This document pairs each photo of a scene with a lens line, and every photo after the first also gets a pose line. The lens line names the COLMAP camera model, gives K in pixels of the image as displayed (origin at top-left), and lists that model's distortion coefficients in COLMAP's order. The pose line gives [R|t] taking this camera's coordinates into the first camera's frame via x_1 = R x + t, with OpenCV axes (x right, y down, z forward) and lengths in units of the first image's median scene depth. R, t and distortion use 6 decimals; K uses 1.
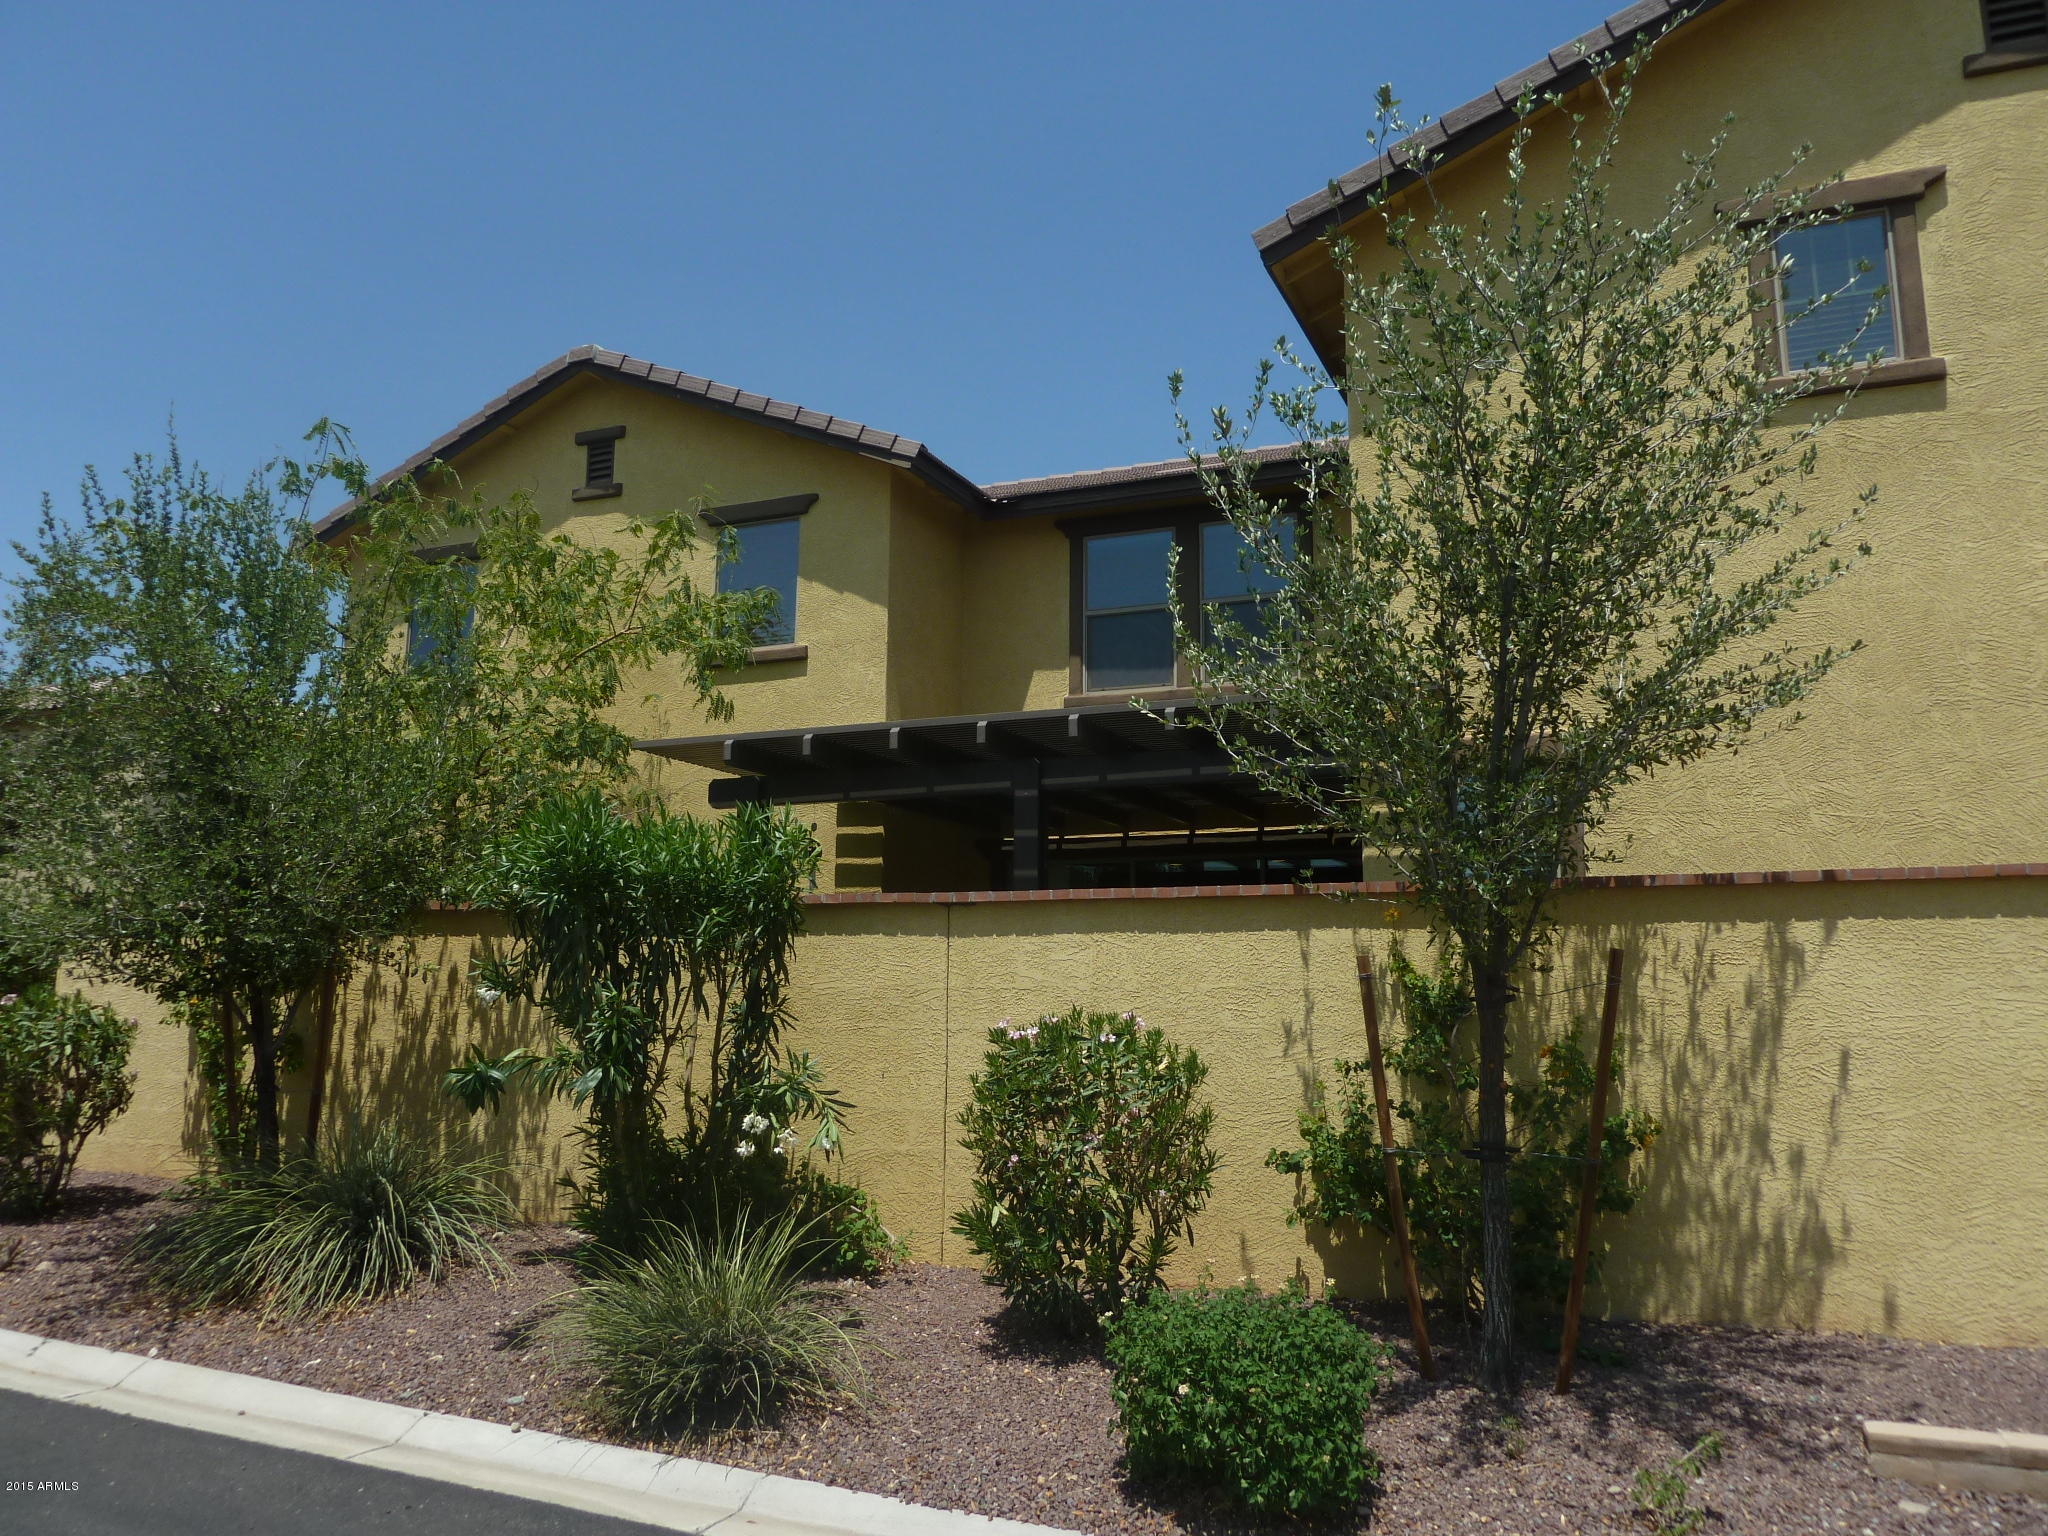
lens RADIAL K [[1530.0, 0, 1023.0], [0, 1530.0, 778.3], [0, 0, 1]] dist [-0.039299, 0.011907]
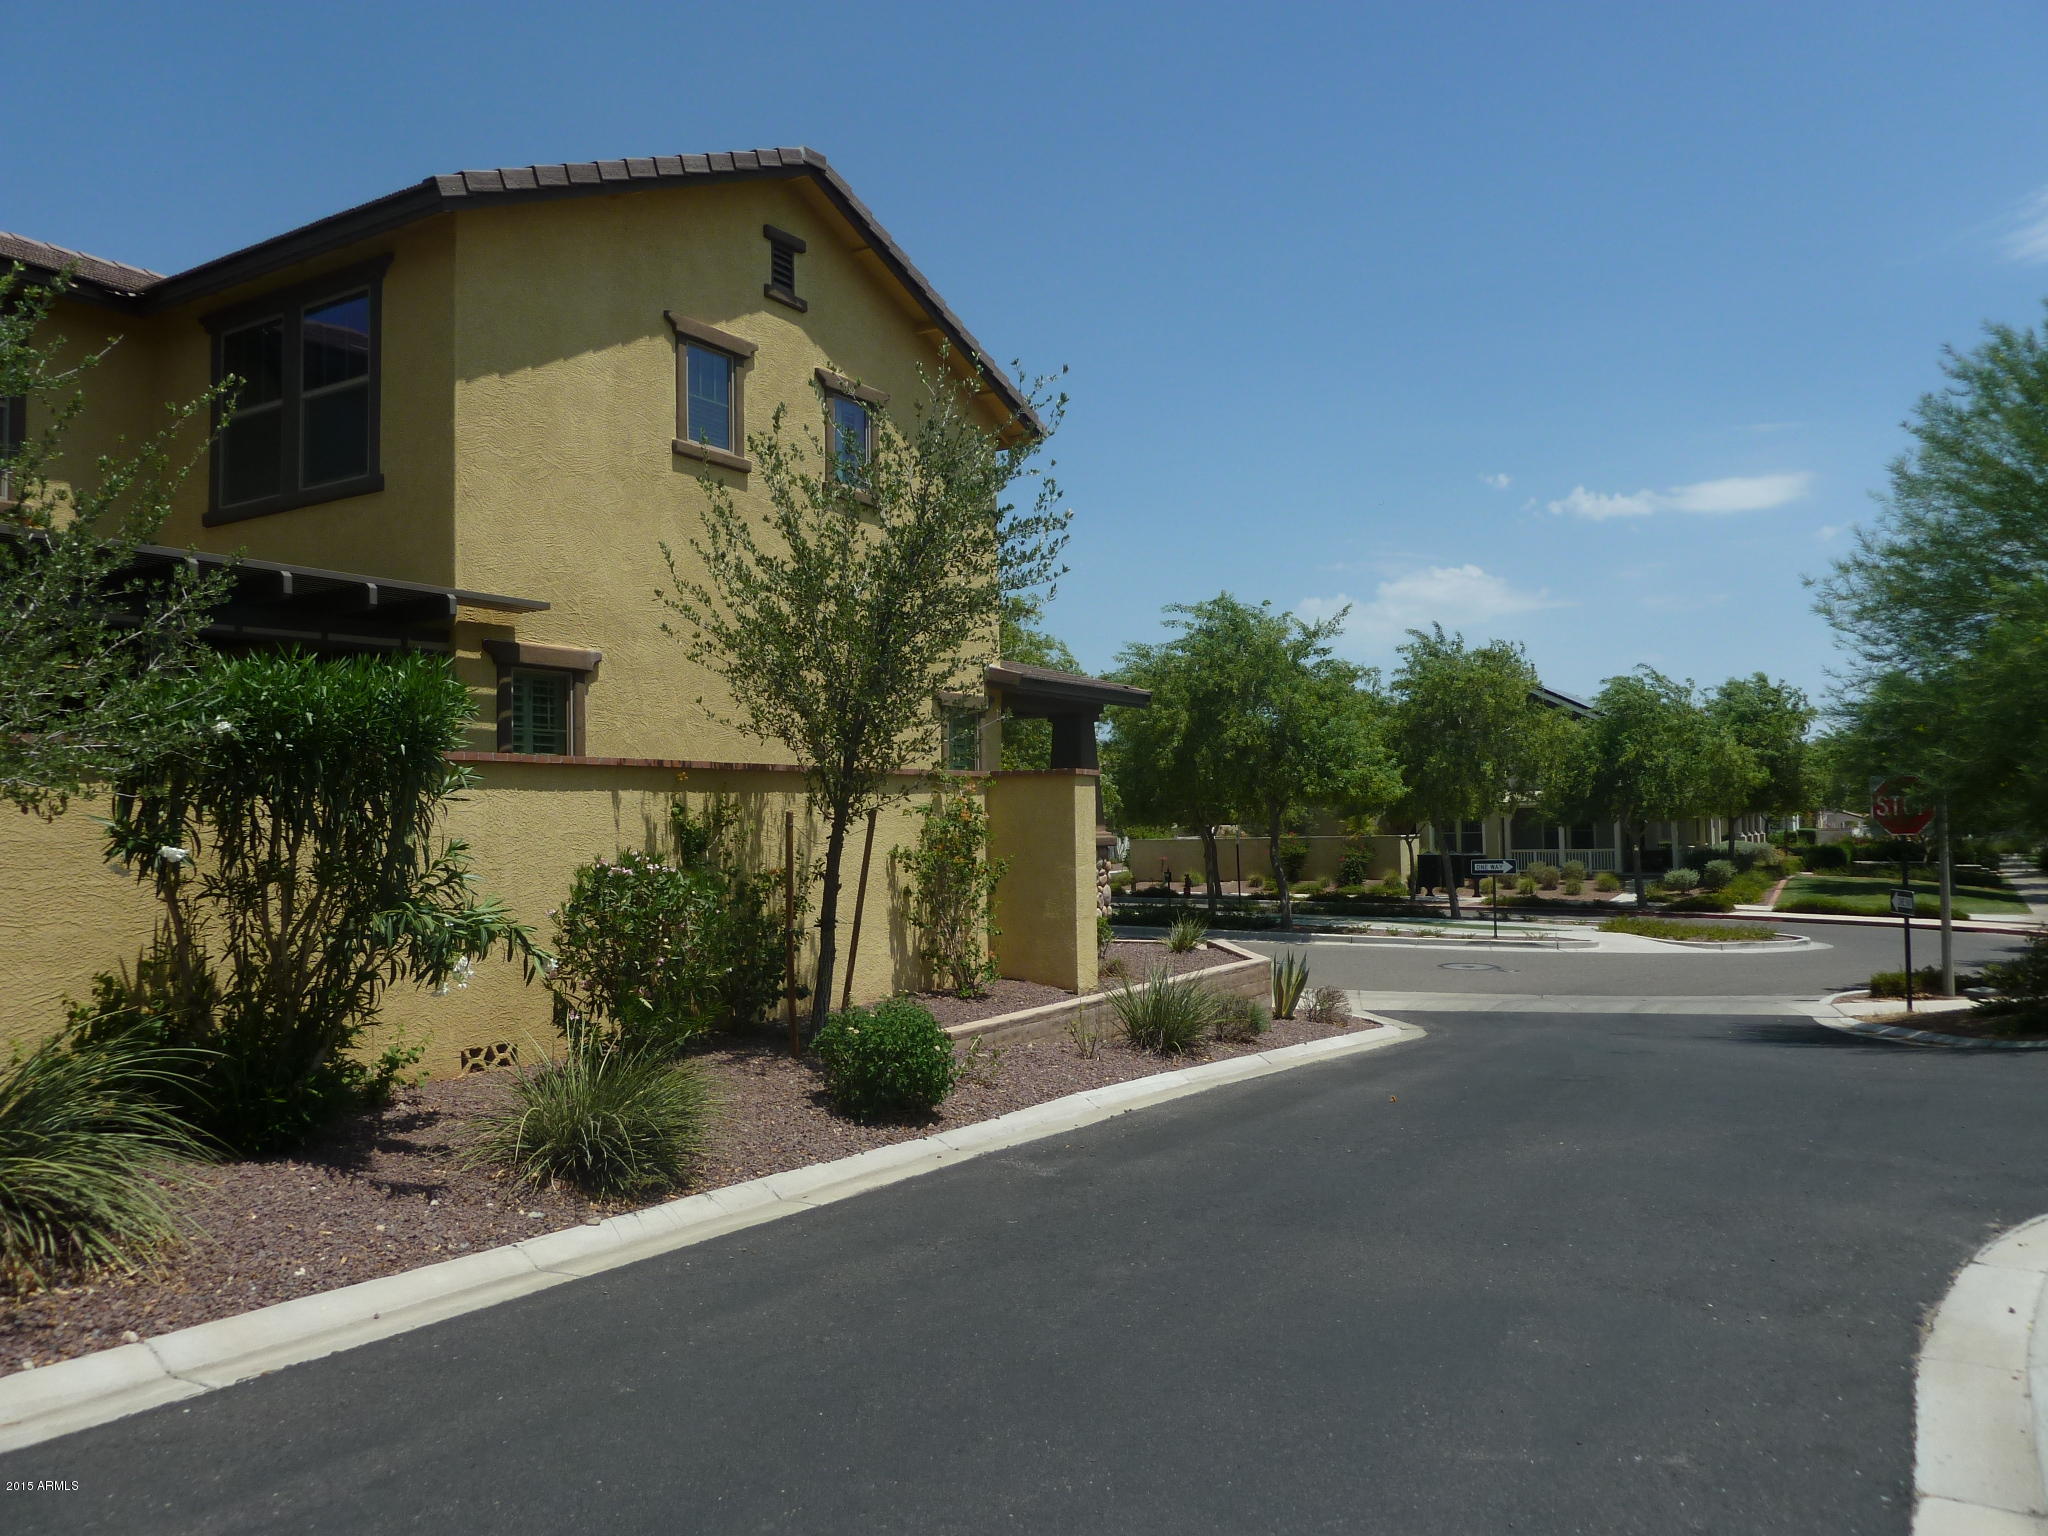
lens RADIAL K [[1530.0, 0, 1021.8], [0, 1530.0, 761.1], [0, 0, 1]] dist [-0.039299, 0.011907]
pose [[0.153733, 0.041407, 0.987245, -1.020012], [-0.121793, 0.992297, -0.022654, 0.054597], [-0.980578, -0.116757, 0.157591, 0.399230]]
